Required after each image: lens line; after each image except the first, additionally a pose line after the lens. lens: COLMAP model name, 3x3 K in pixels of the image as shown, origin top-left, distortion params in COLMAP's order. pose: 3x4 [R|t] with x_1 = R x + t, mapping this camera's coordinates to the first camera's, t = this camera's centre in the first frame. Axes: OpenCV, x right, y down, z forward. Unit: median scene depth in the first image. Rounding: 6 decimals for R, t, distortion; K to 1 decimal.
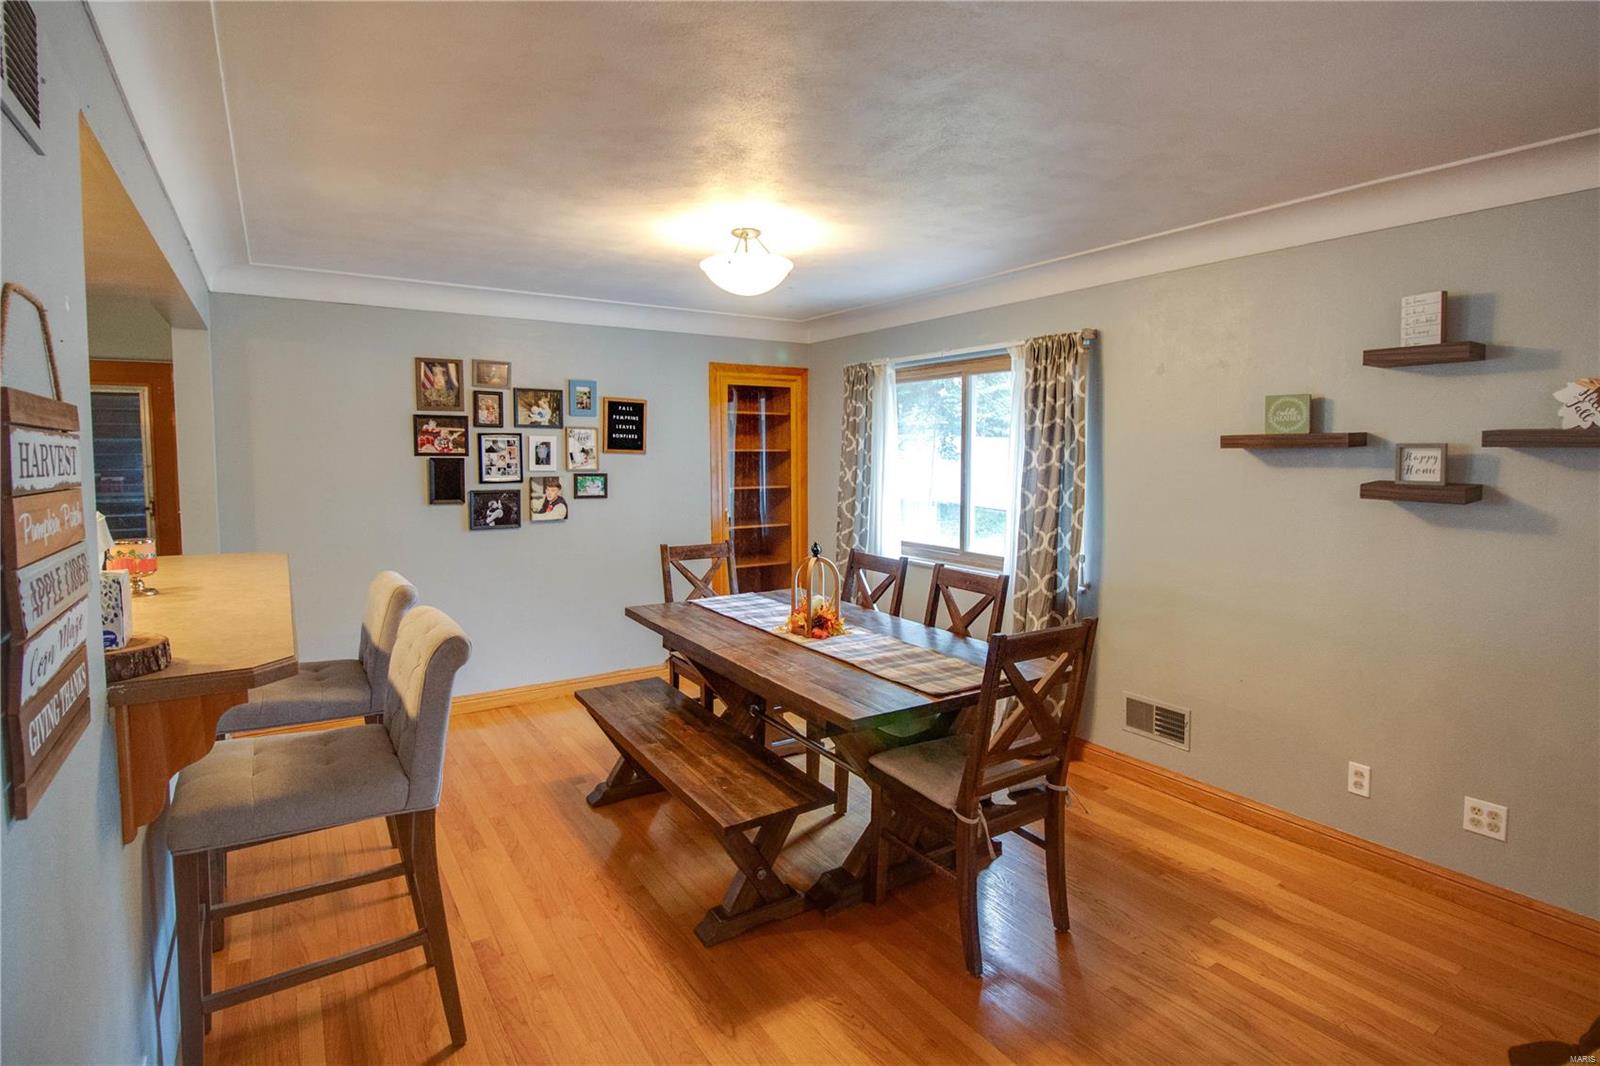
lens RADIAL K [[804.1, 0, 808.2], [0, 804.1, 499.8], [0, 0, 1]] dist [0.002341, 0.000135]
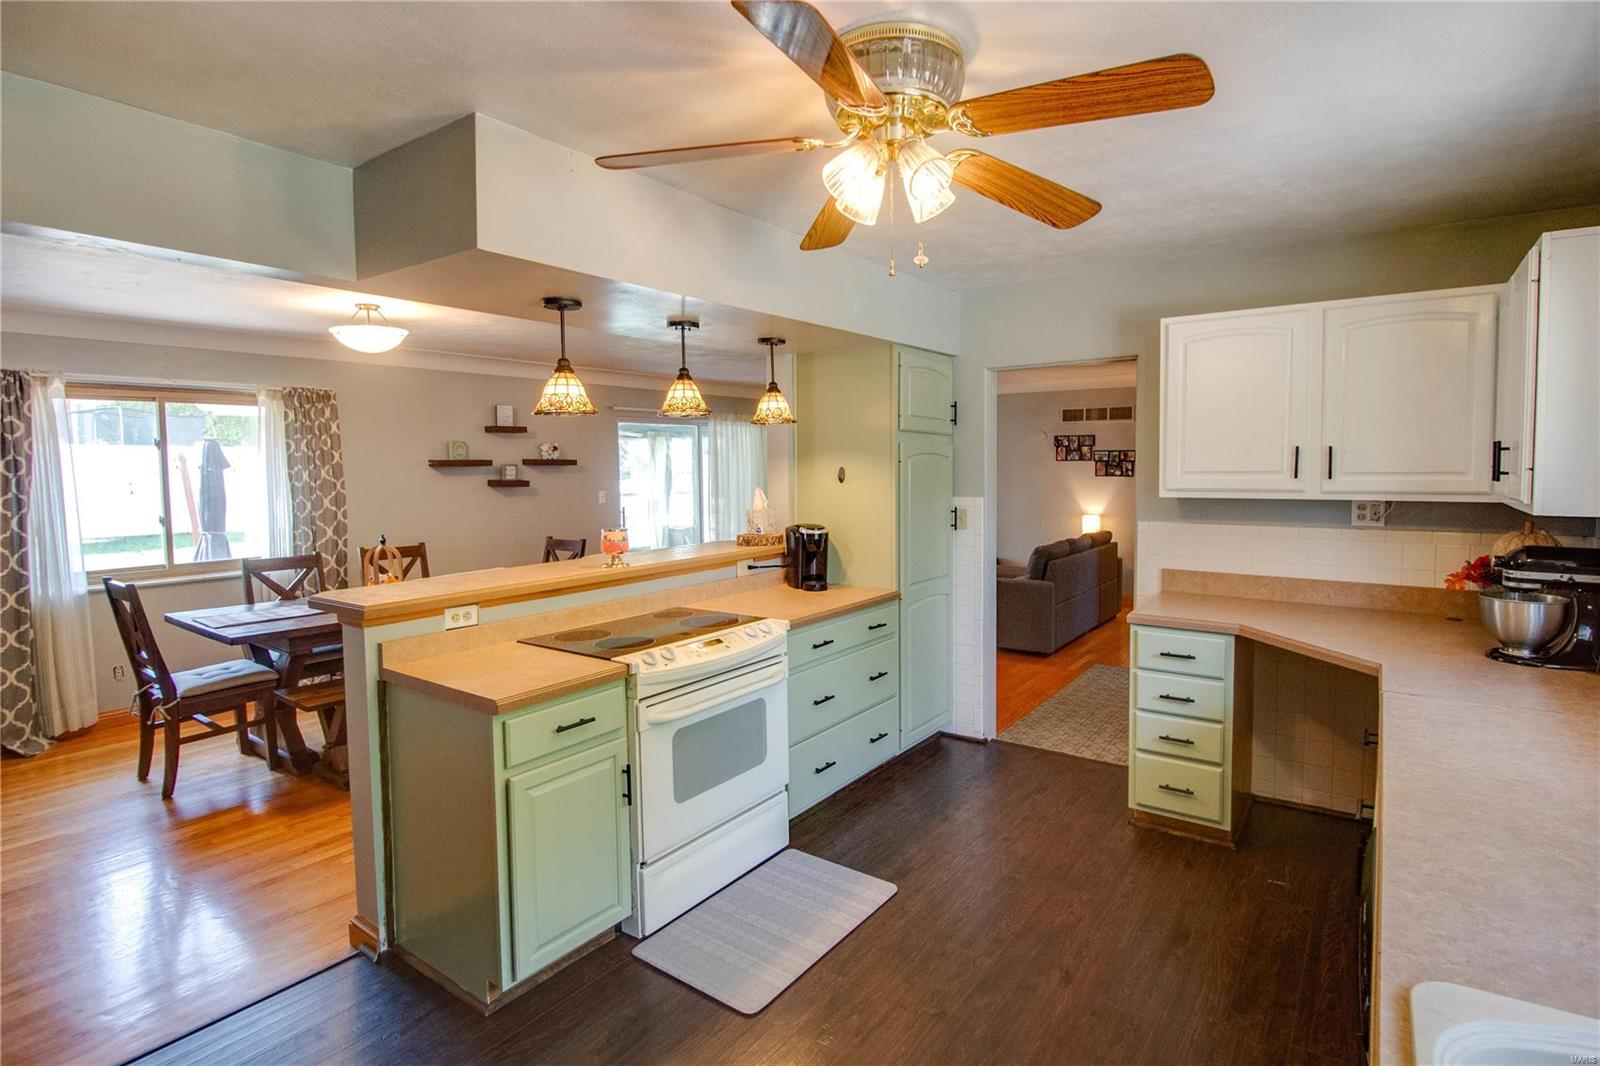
lens RADIAL K [[785.3, 0, 840.1], [0, 785.3, 511.0], [0, 0, 1]] dist [-0.001144, -0.010835]
pose [[-0.379371, -0.053874, 0.923675, -1.110808], [0.065800, 0.994205, 0.085013, -0.036850], [-0.922902, 0.093030, -0.373627, 0.556584]]
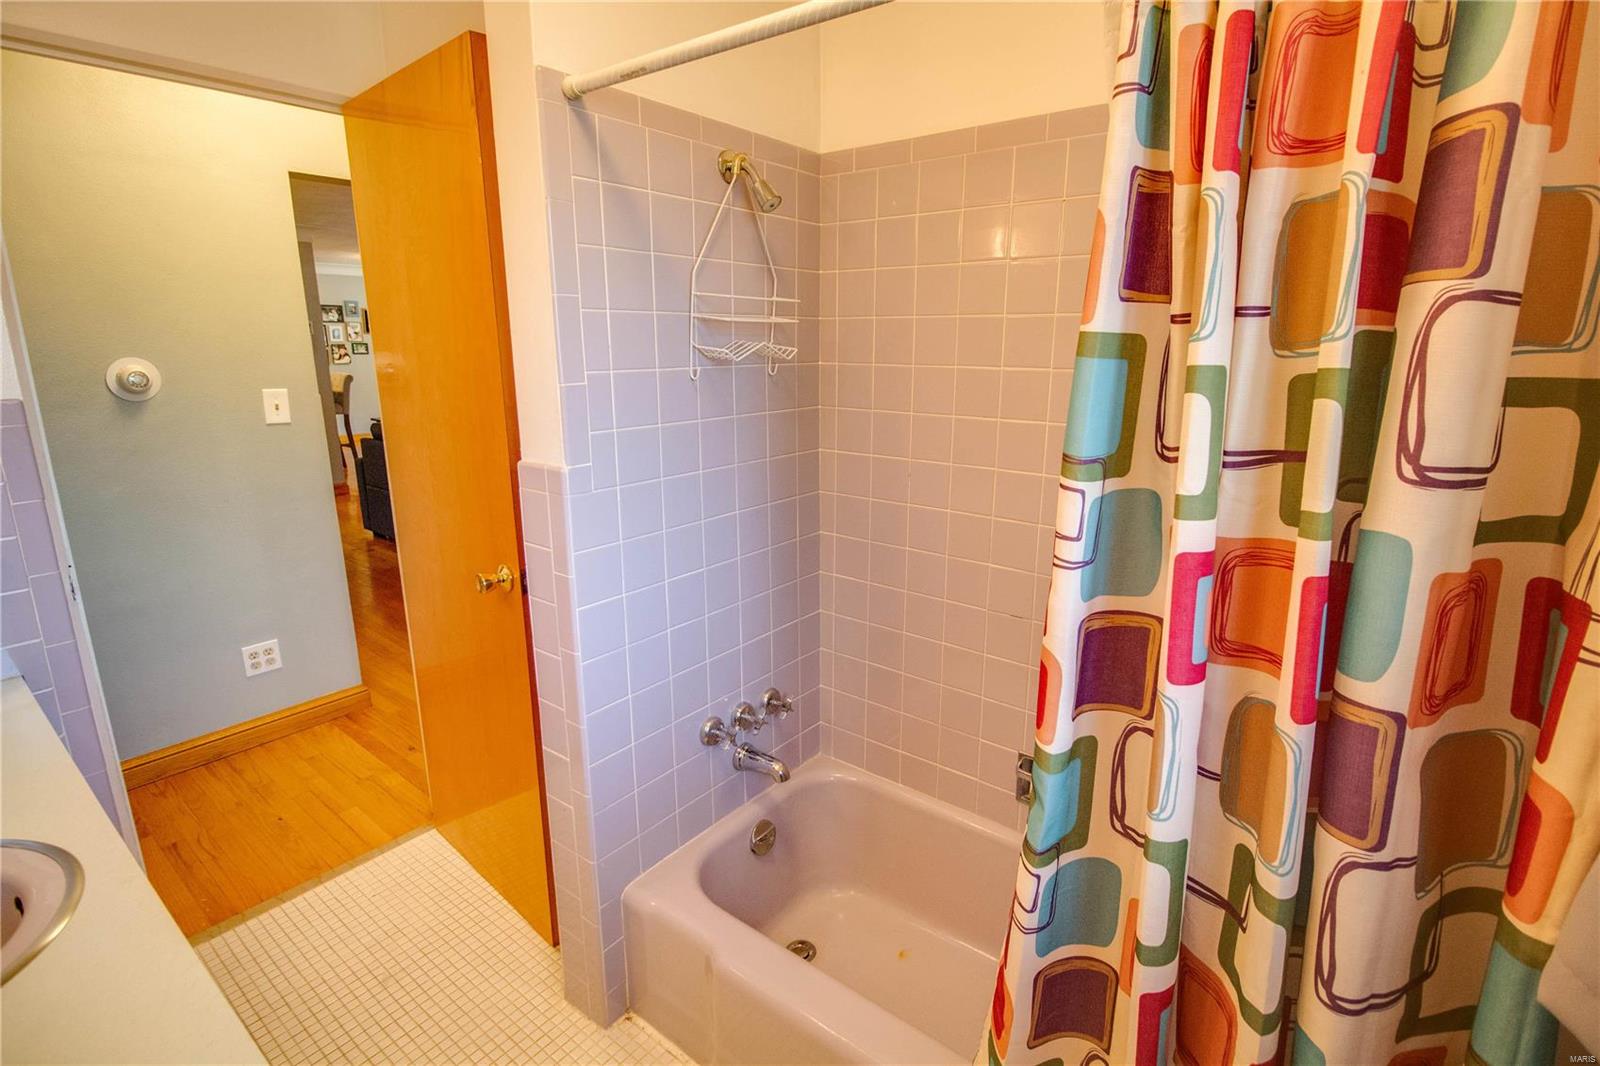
lens RADIAL K [[758.8, 0, 818.7], [0, 758.8, 509.9], [0, 0, 1]] dist [0.002063, -0.009245]
pose [[0.944149, -0.071771, 0.321609, 0.248258], [0.019077, 0.986261, 0.164092, 0.113090], [-0.328967, -0.148792, 0.932546, -1.601568]]
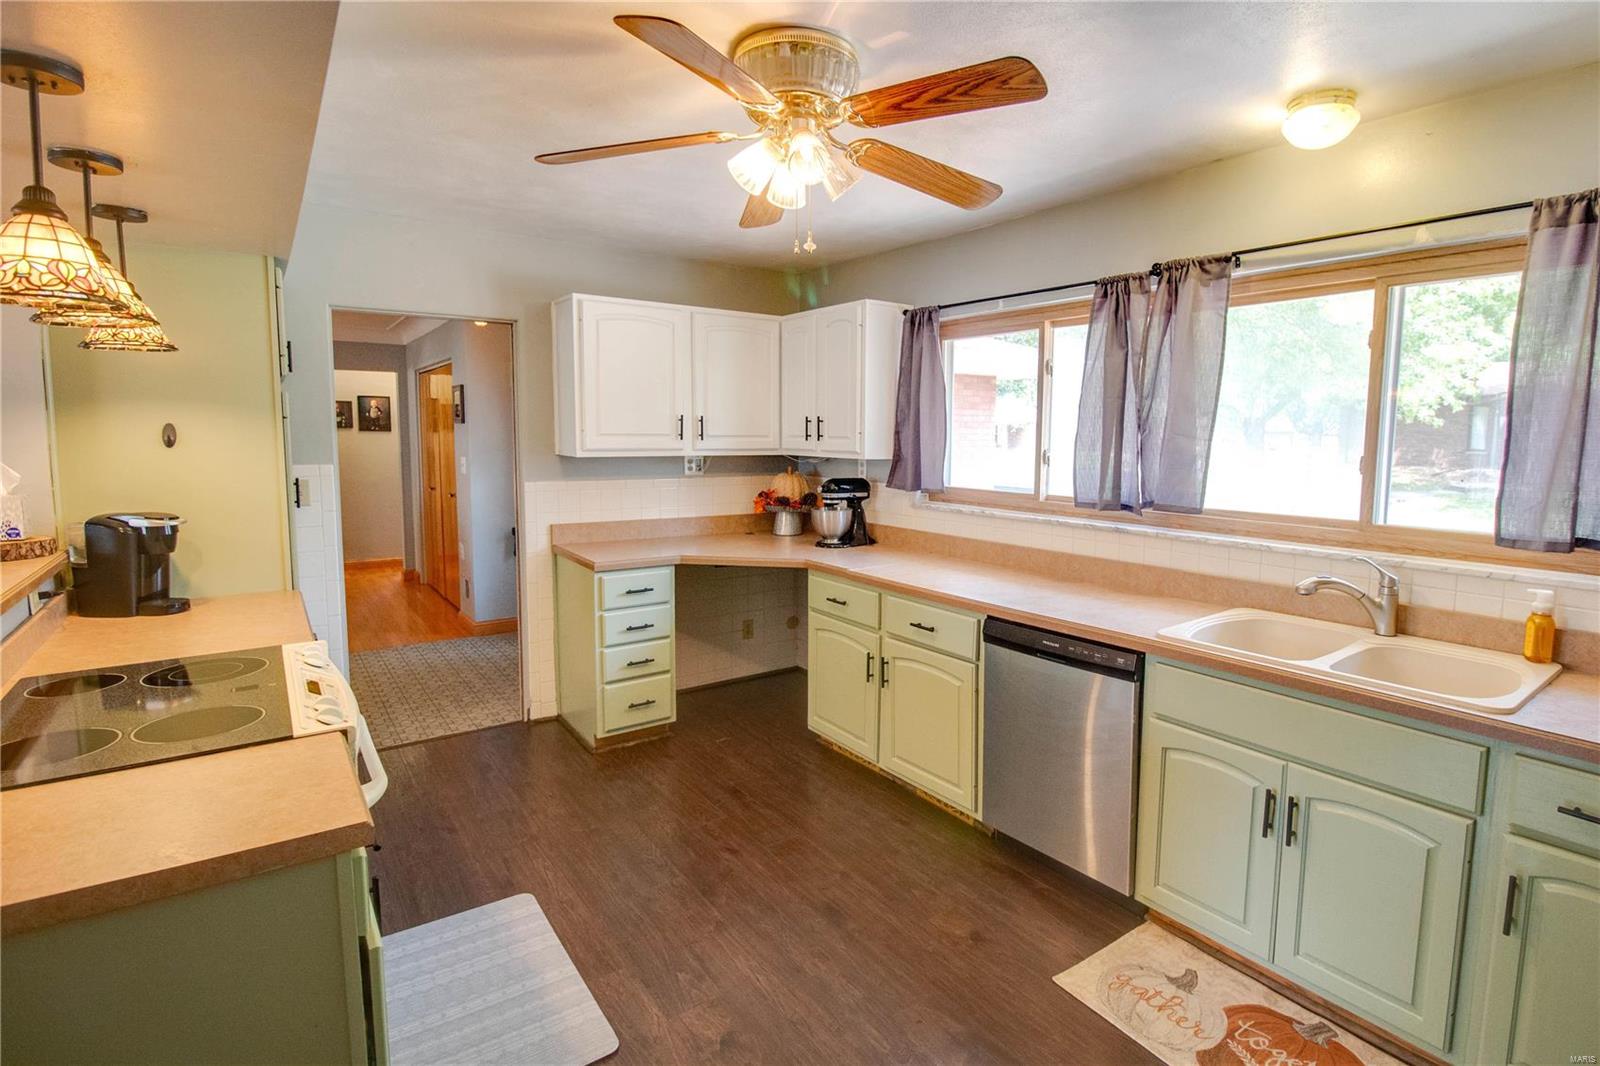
lens RADIAL K [[785.3, 0, 840.1], [0, 785.3, 511.0], [0, 0, 1]] dist [-0.001144, -0.010835]
pose [[-0.998258, -0.004623, -0.058819, -0.773700], [-0.014064, 0.986836, 0.161112, -0.046337], [0.057300, 0.161659, -0.985182, 0.817006]]
